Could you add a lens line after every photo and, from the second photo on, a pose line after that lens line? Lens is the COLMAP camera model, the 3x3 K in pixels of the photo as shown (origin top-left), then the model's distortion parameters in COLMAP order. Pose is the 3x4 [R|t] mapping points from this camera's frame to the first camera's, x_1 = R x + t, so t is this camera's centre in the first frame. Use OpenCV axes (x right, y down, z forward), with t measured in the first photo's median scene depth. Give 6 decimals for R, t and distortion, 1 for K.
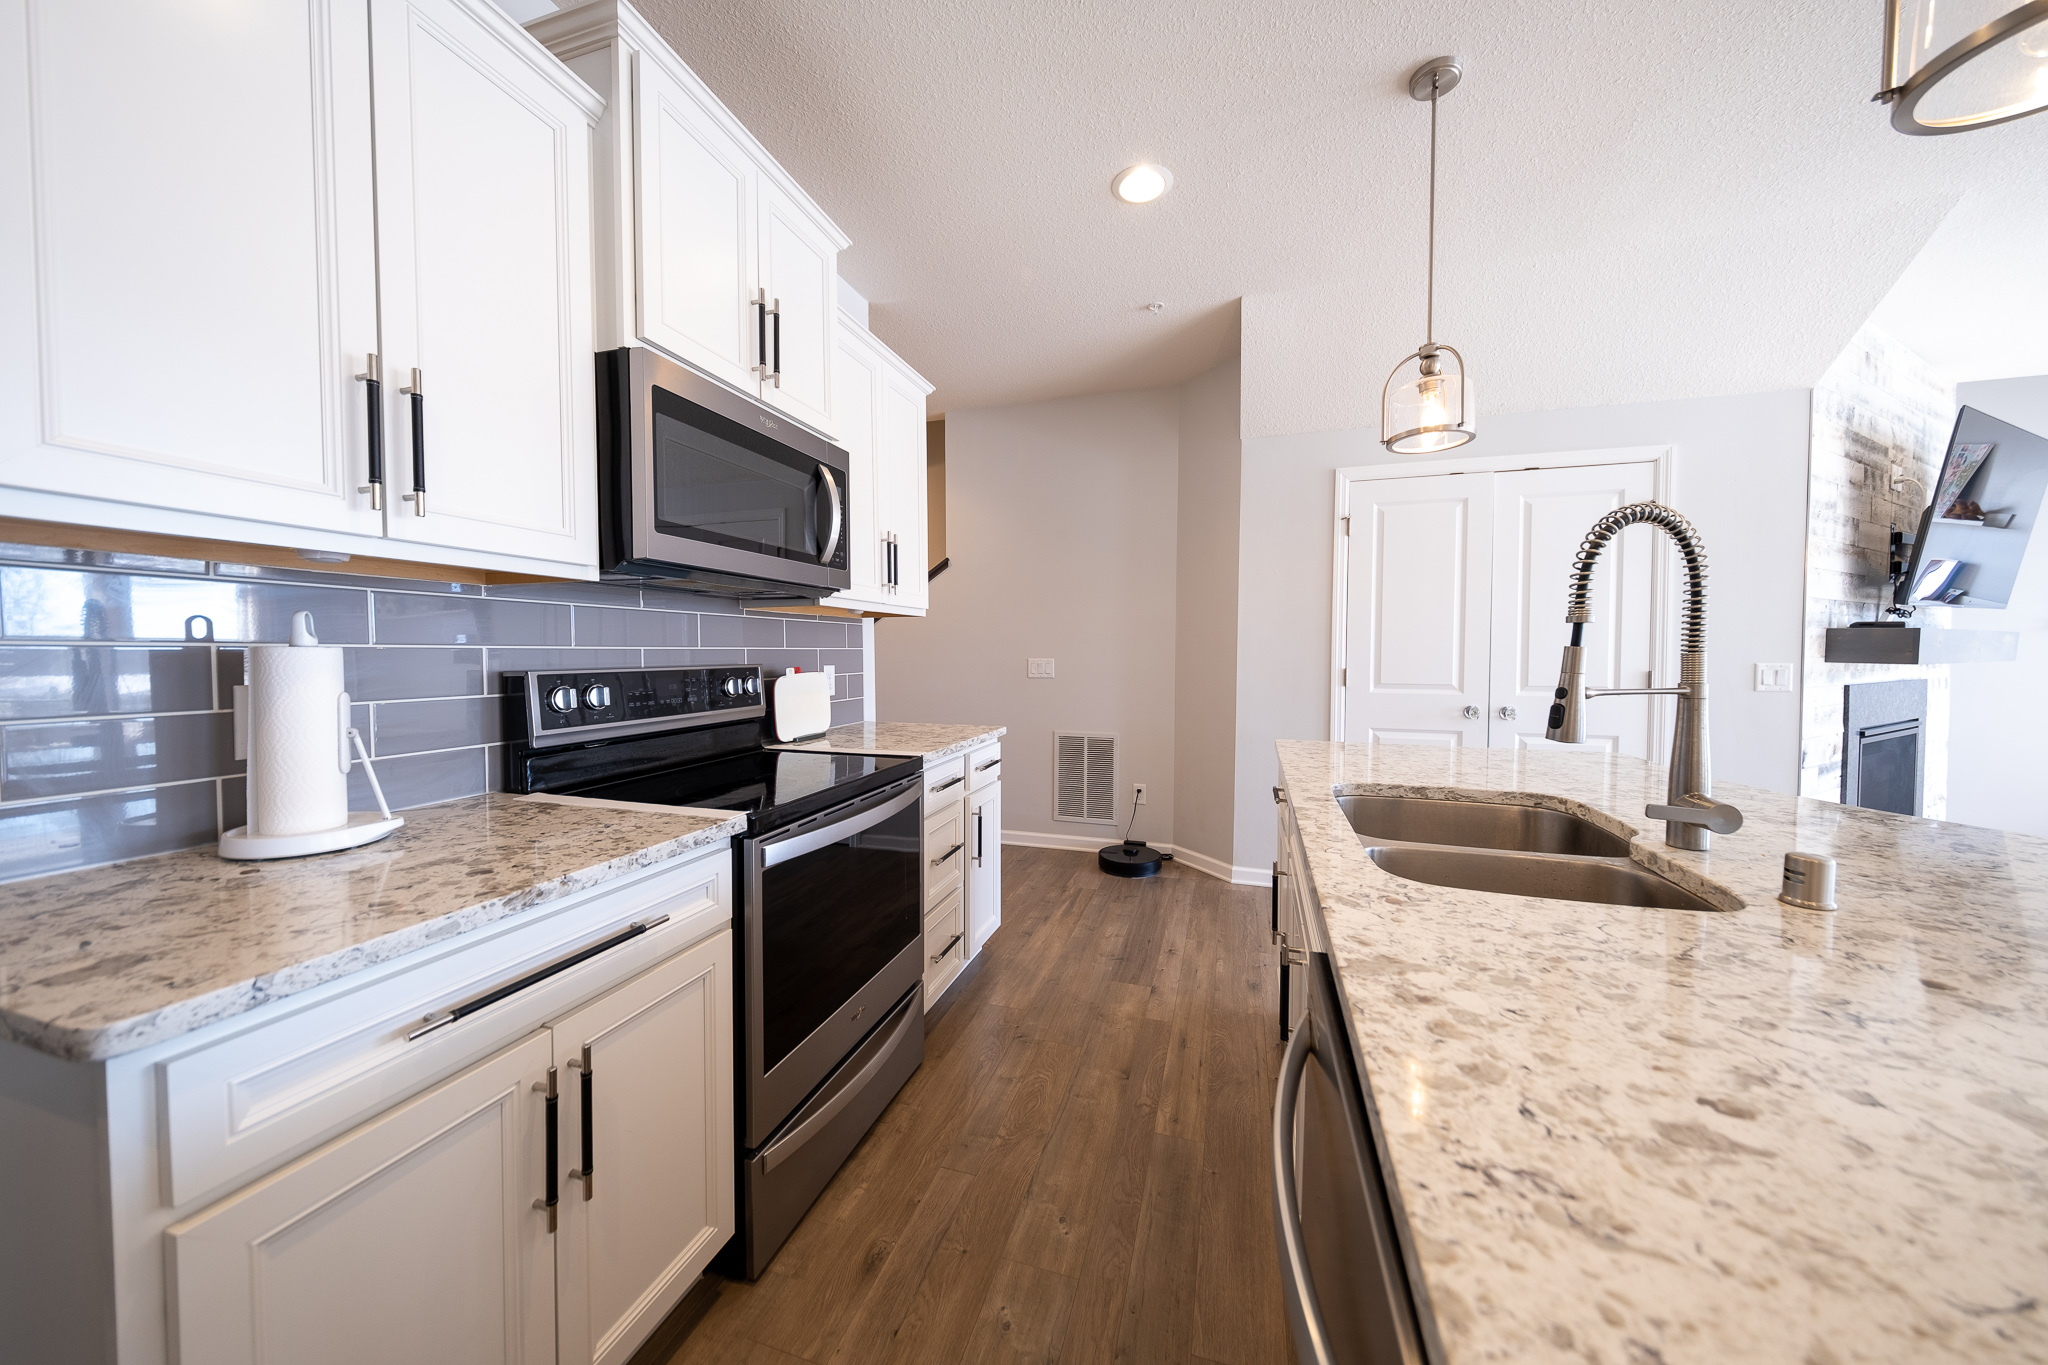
lens RADIAL K [[689.7, 0, 1014.1], [0, 689.7, 673.1], [0, 0, 1]] dist [-0.000113, -0.000043]
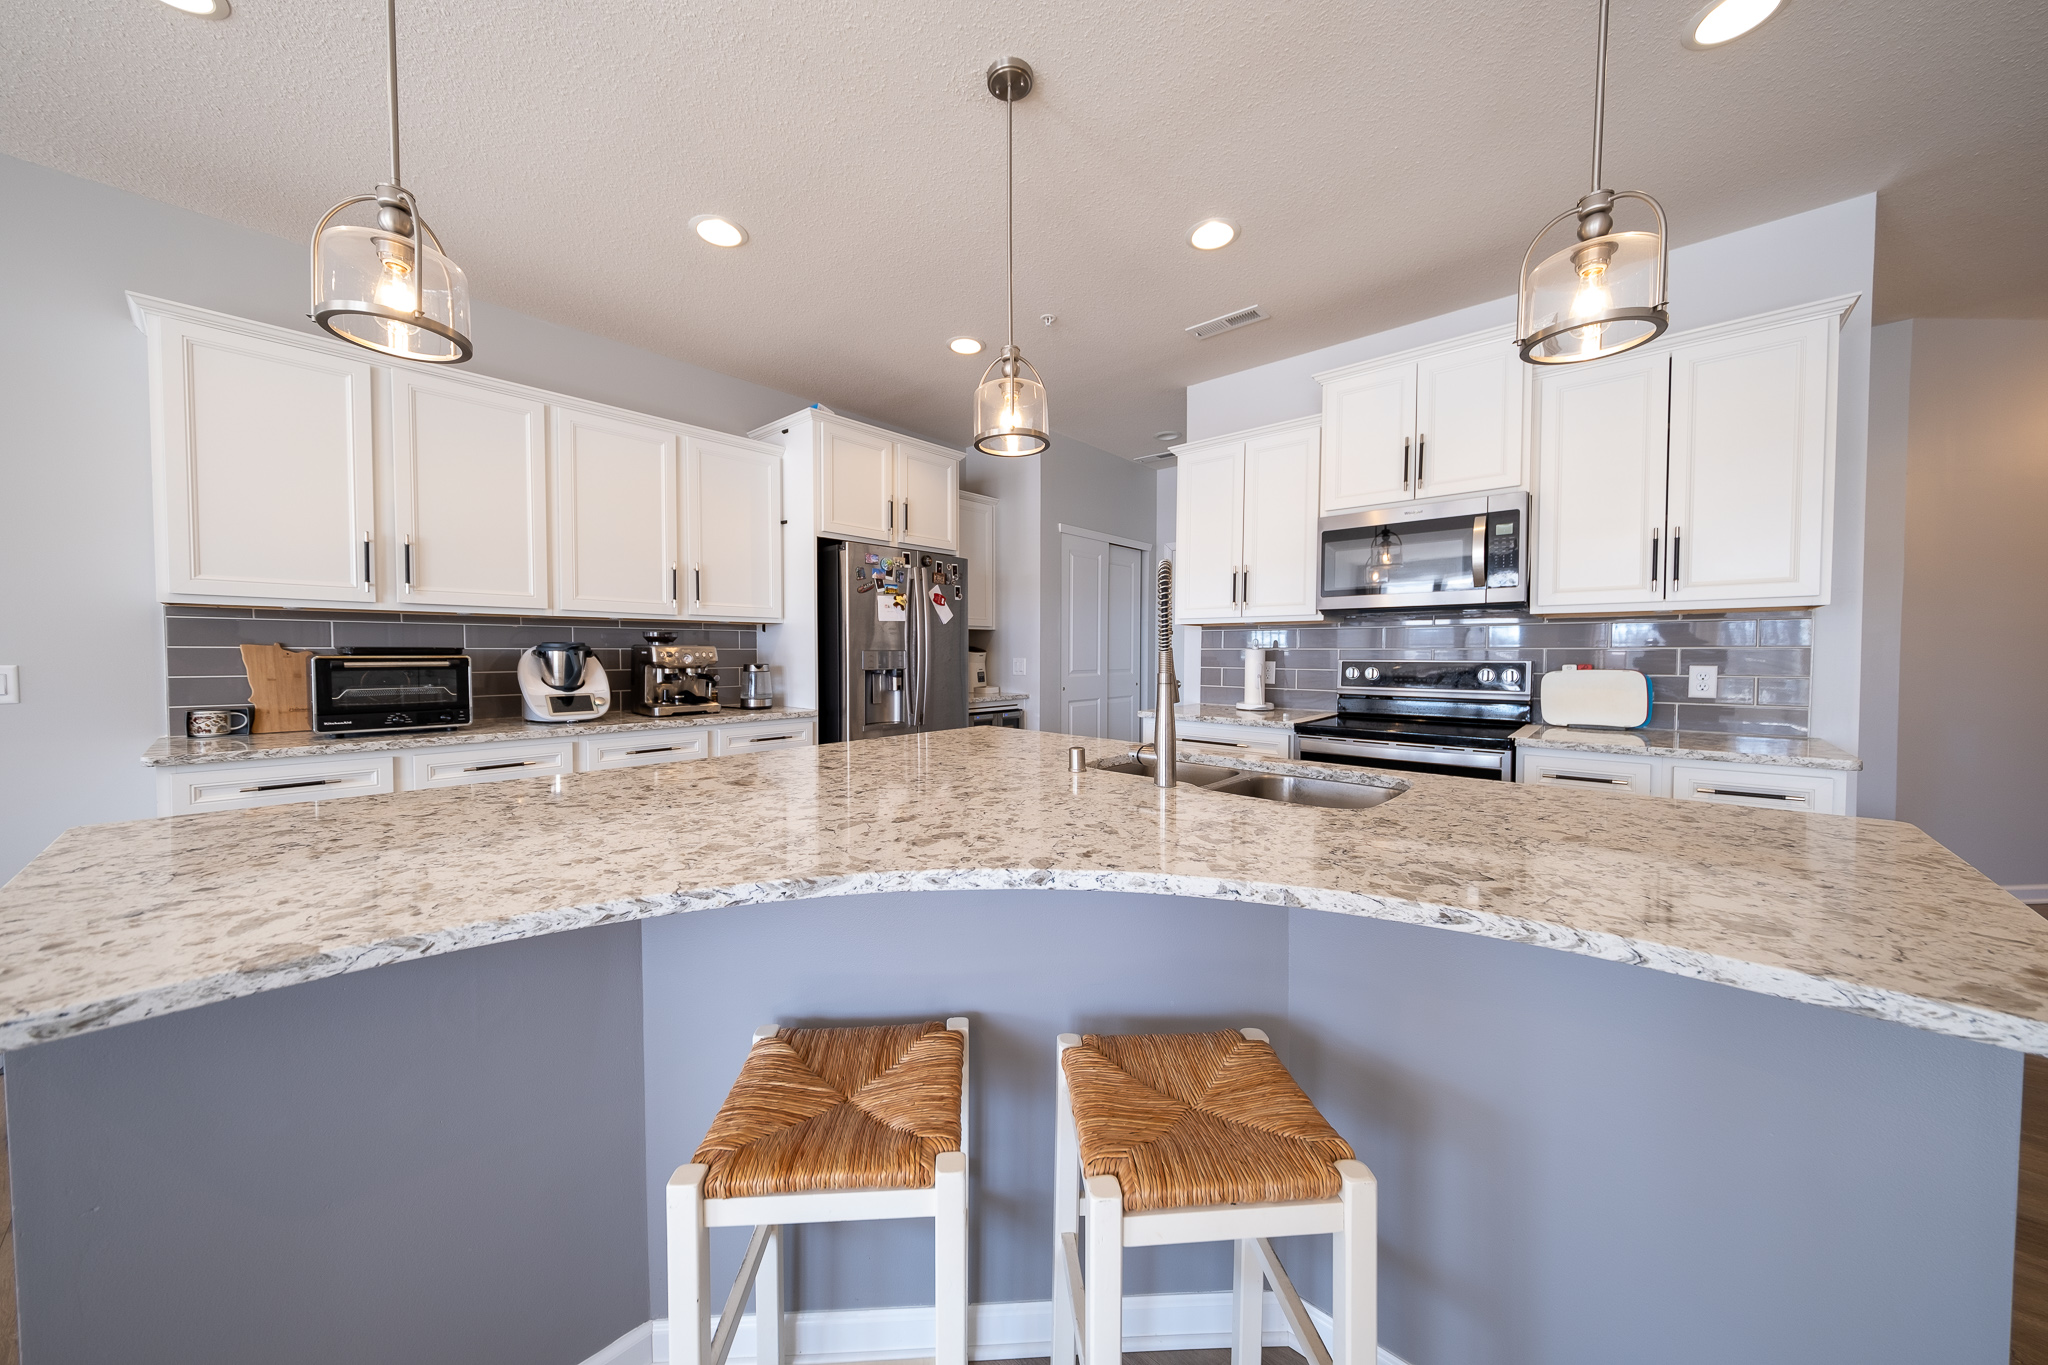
lens RADIAL K [[689.7, 0, 1014.1], [0, 689.7, 673.1], [0, 0, 1]] dist [-0.000113, -0.000043]
pose [[-0.403907, 0.025563, -0.914443, 1.420470], [-0.030484, 0.998678, 0.041383, -0.016048], [0.914292, 0.044591, -0.402593, 0.735713]]
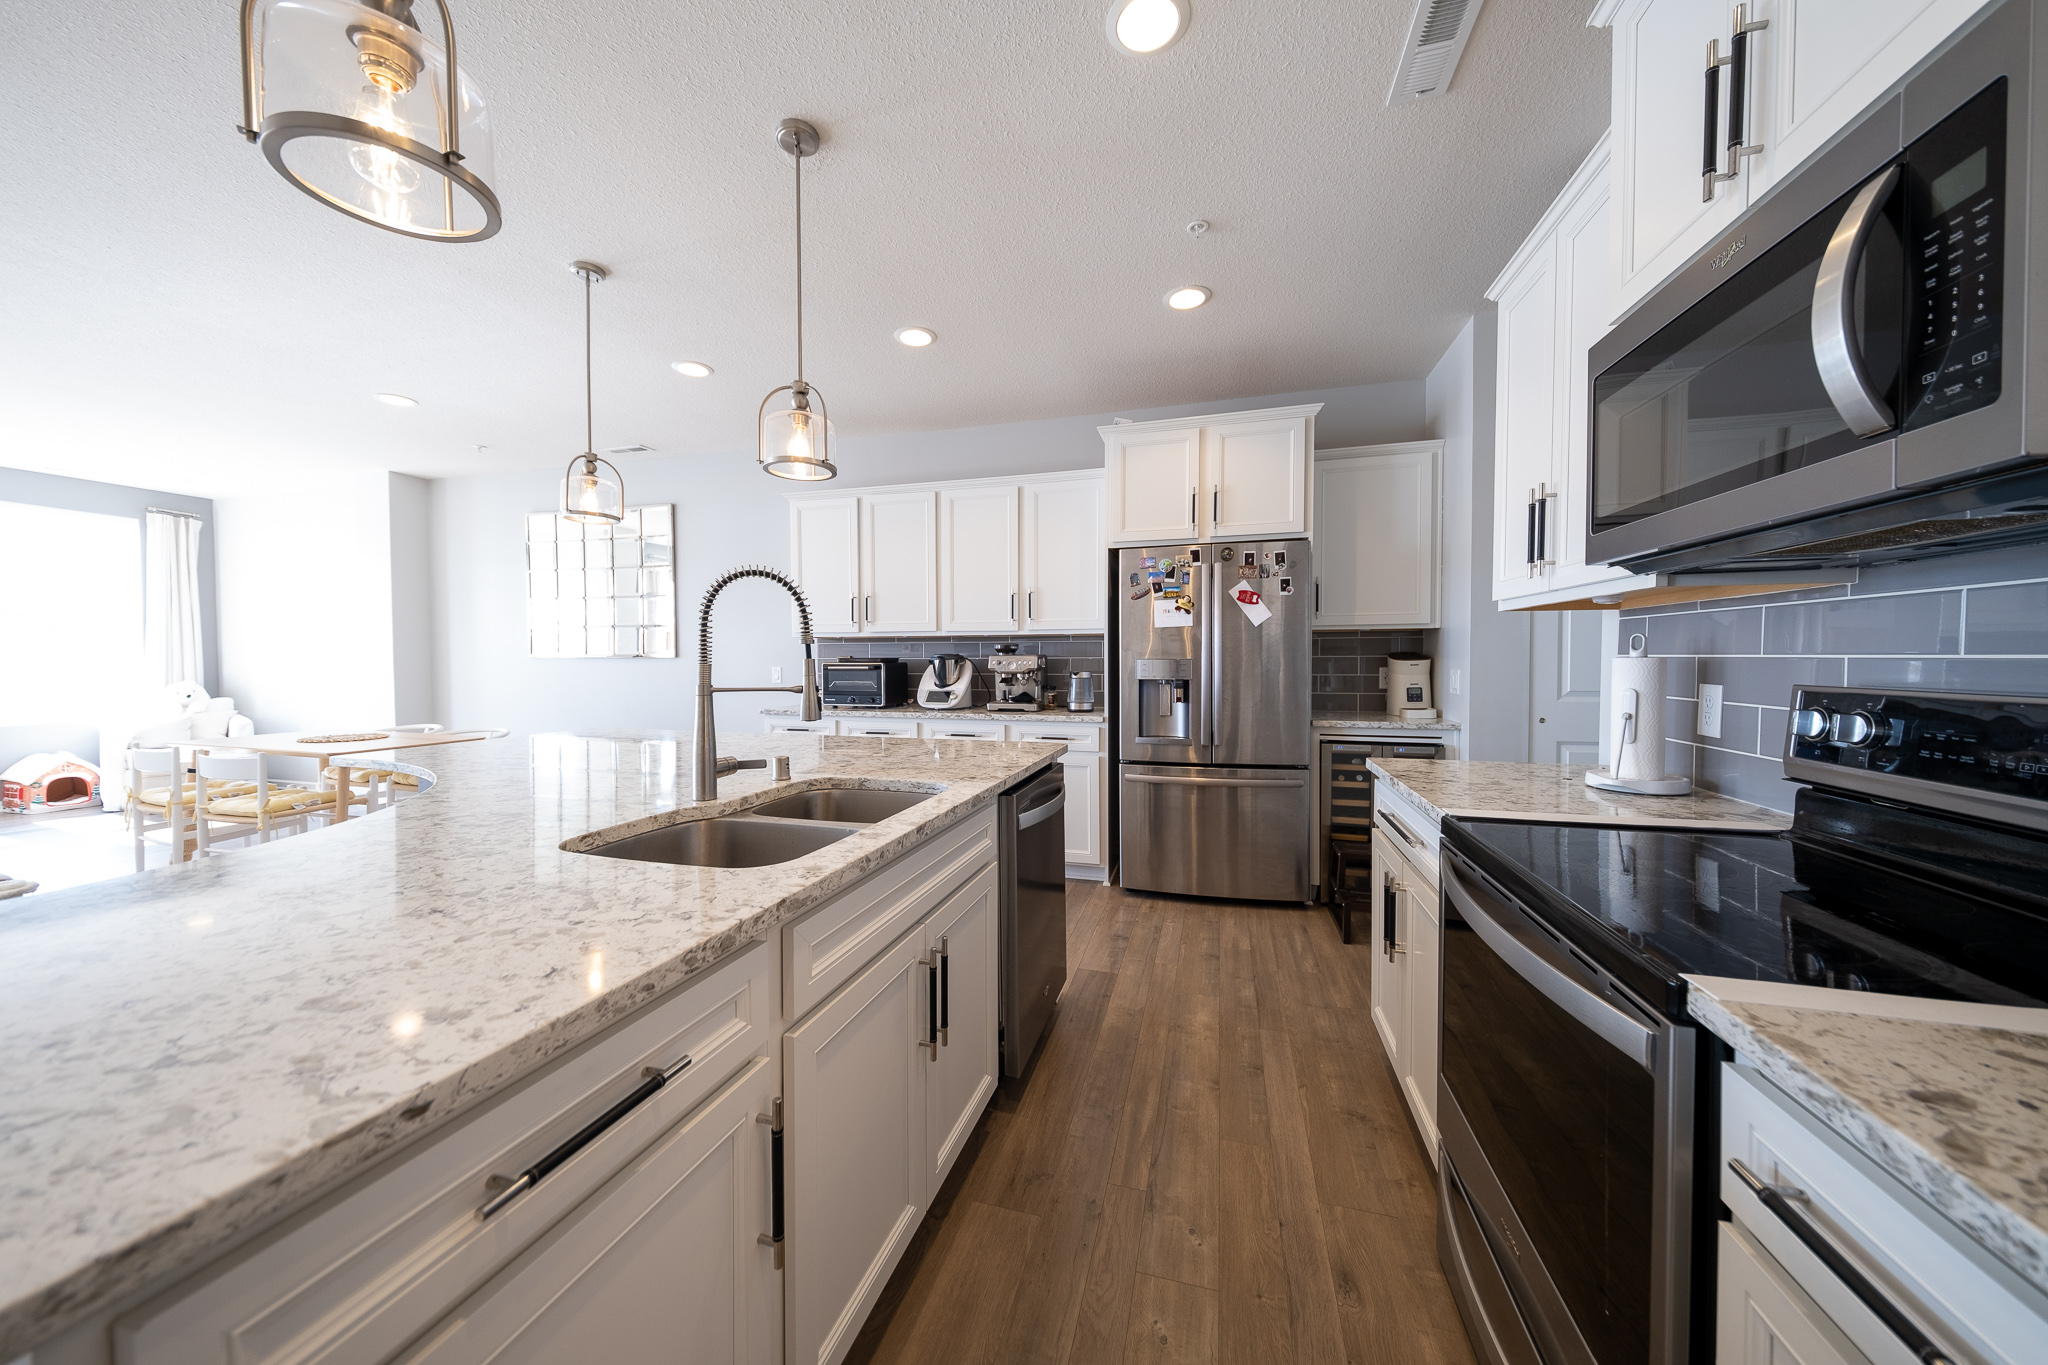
lens RADIAL K [[689.7, 0, 1014.1], [0, 689.7, 673.1], [0, 0, 1]] dist [-0.000113, -0.000043]
pose [[-0.999832, 0.004440, -0.017783, 0.193908], [0.003439, 0.998430, 0.055904, -0.053944], [0.018004, 0.055834, -0.998278, 1.432190]]
